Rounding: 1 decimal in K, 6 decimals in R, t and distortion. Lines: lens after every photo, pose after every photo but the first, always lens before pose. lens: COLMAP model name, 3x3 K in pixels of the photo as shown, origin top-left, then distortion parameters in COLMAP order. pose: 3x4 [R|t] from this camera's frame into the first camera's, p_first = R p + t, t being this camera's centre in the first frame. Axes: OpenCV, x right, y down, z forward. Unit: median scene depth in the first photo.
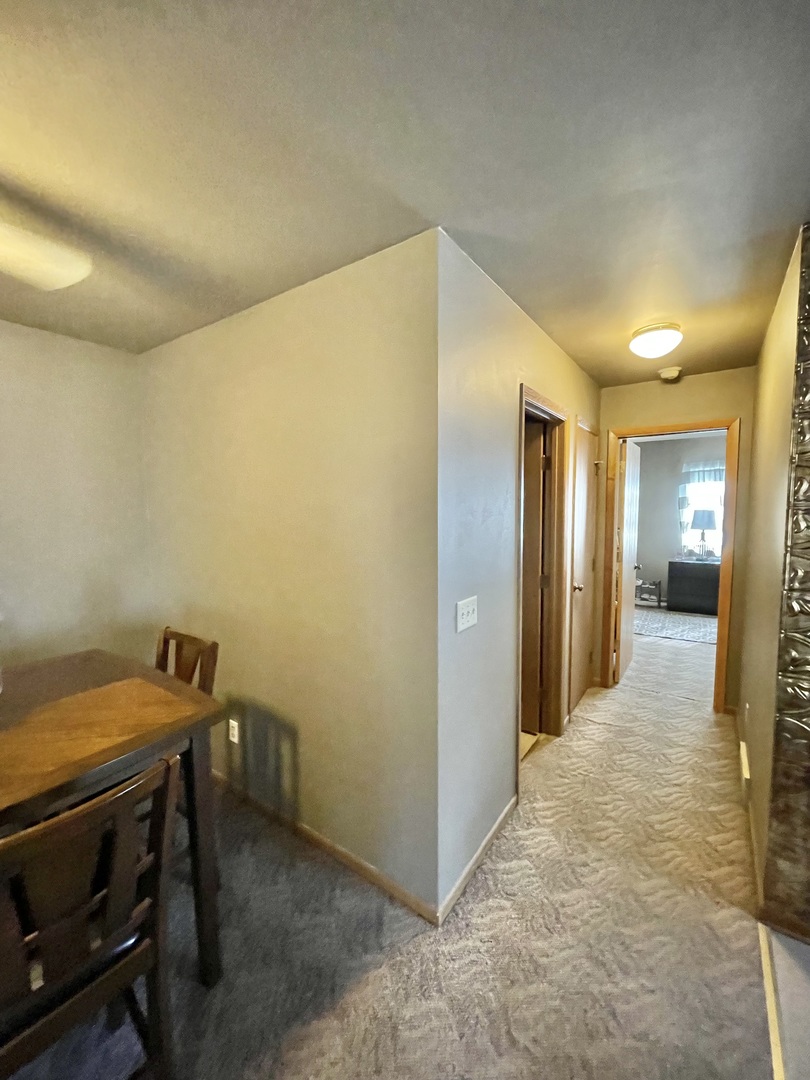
lens RADIAL K [[433.5, 0, 397.8], [0, 433.5, 536.0], [0, 0, 1]] dist [-0.003020, 0.000104]
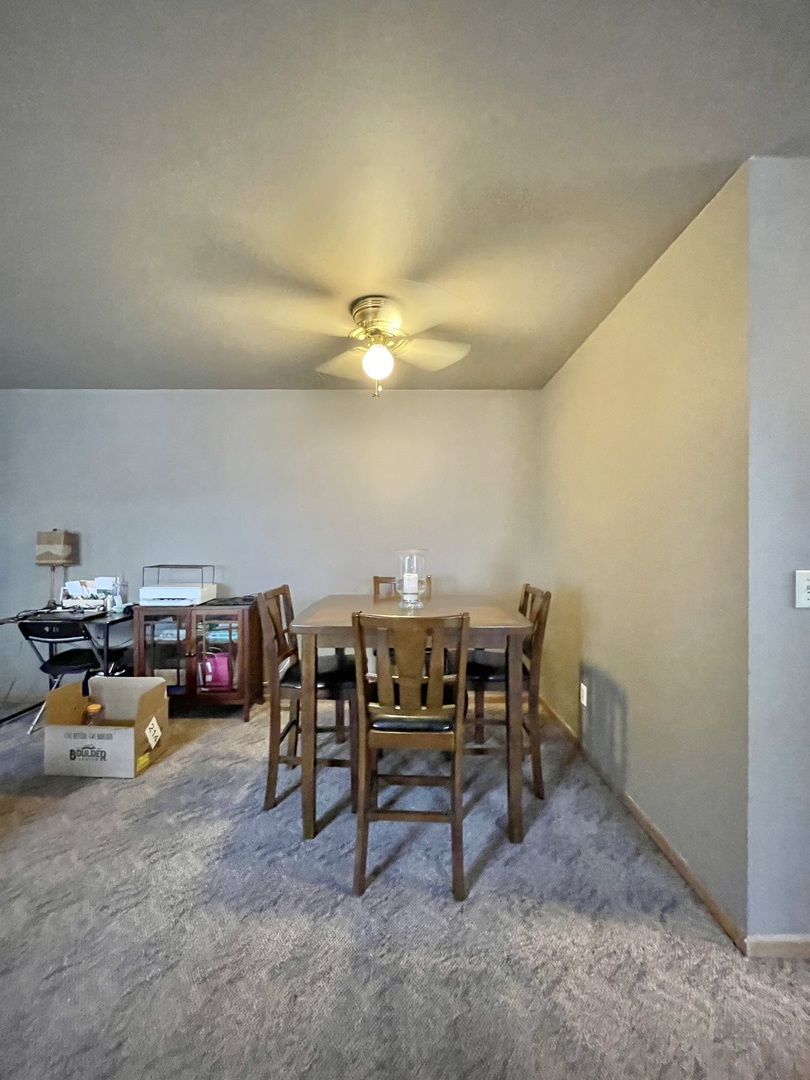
lens RADIAL K [[433.5, 0, 405.8], [0, 433.5, 541.1], [0, 0, 1]] dist [-0.003020, 0.000104]
pose [[0.578169, 0.016046, -0.815759, 0.340307], [-0.072595, 0.996853, -0.031843, 0.158453], [0.812681, 0.077631, 0.577514, -0.069684]]
